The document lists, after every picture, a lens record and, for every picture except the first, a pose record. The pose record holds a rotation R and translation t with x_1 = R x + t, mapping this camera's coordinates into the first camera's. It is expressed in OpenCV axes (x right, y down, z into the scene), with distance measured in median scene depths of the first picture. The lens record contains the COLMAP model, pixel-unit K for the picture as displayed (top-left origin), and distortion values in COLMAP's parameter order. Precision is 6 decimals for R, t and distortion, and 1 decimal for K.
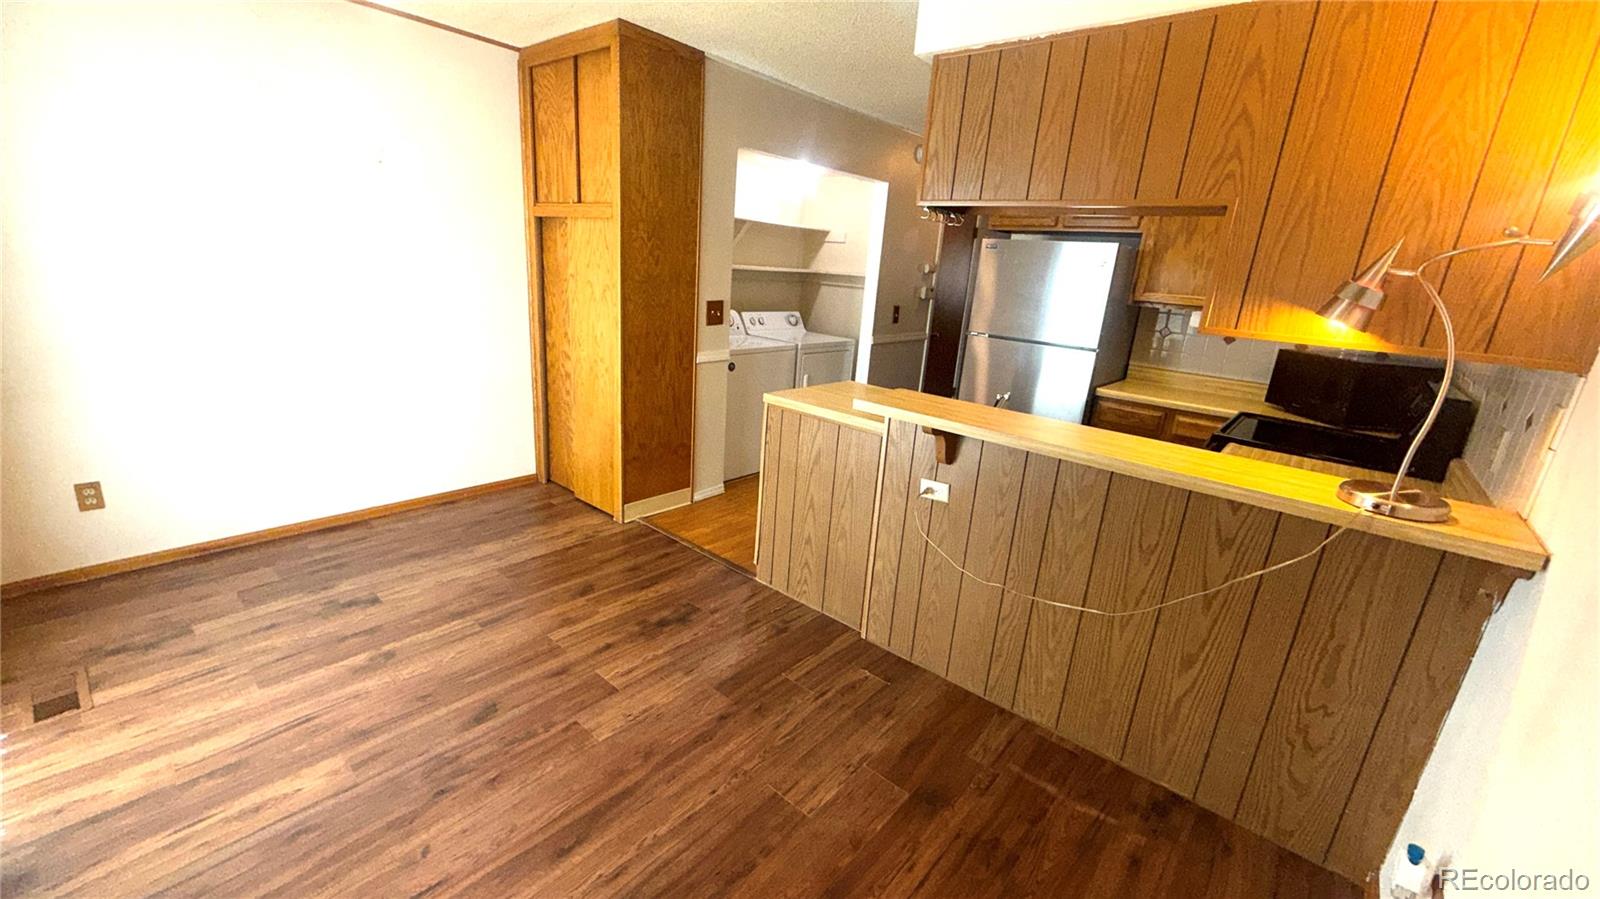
lens RADIAL K [[640.6, 0, 793.2], [0, 640.6, 449.7], [0, 0, 1]] dist [0.001435, 0.000905]
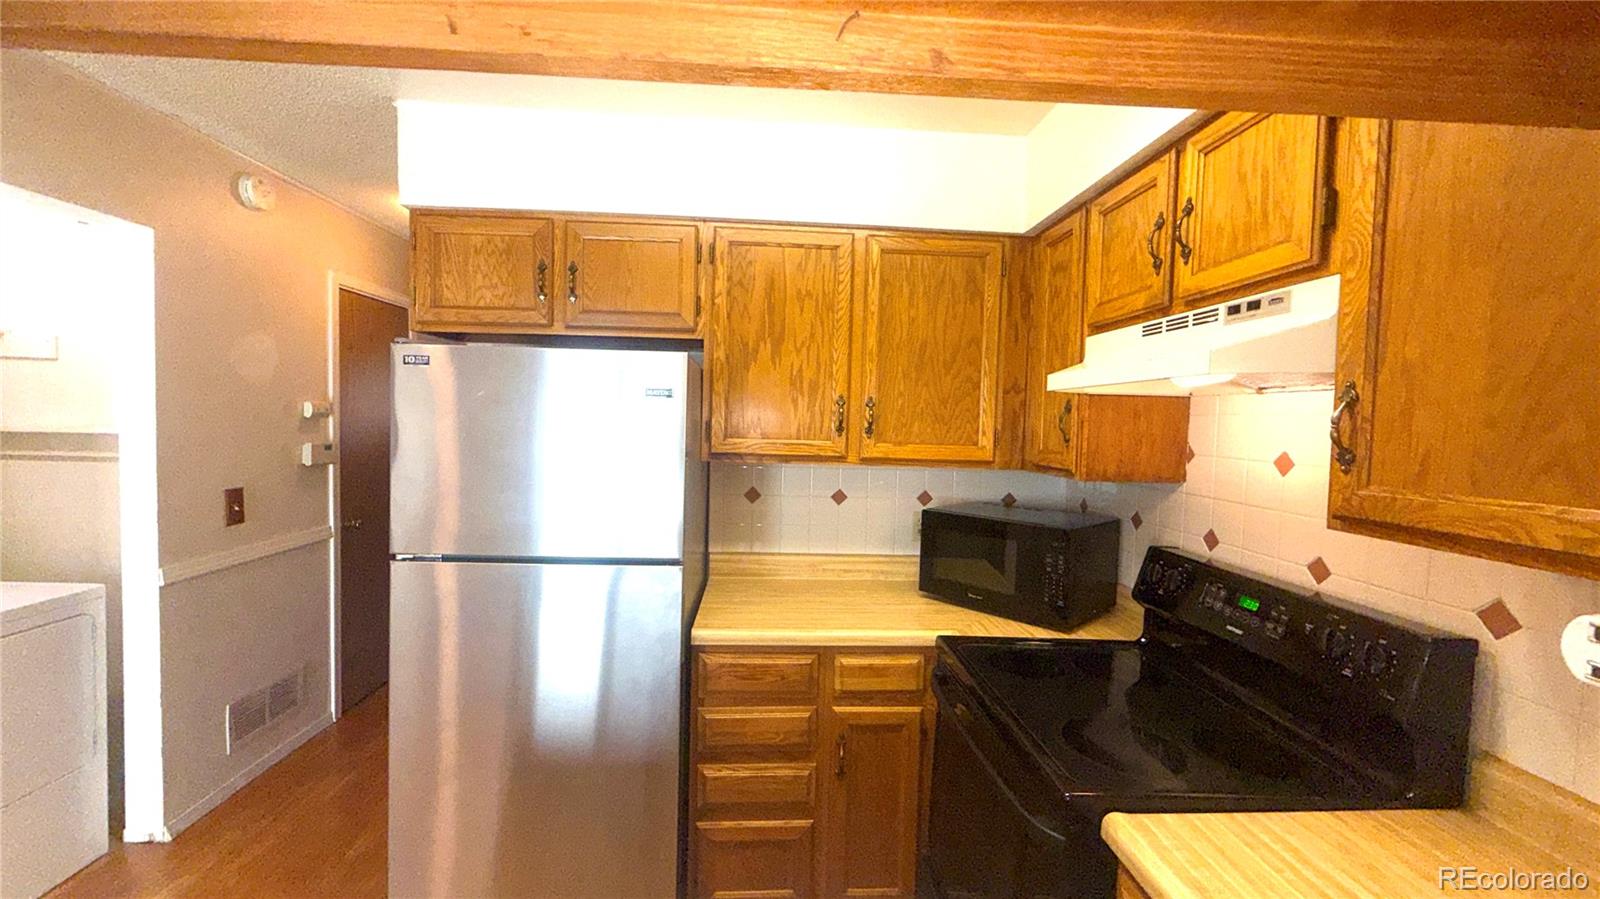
lens RADIAL K [[628.7, 0, 789.5], [0, 628.7, 447.2], [0, 0, 1]] dist [-0.001477, -0.000109]
pose [[0.722118, -0.081878, 0.686908, 0.220560], [0.216191, 0.969946, -0.111656, -0.177708], [-0.657121, 0.229132, 0.718116, 0.611949]]
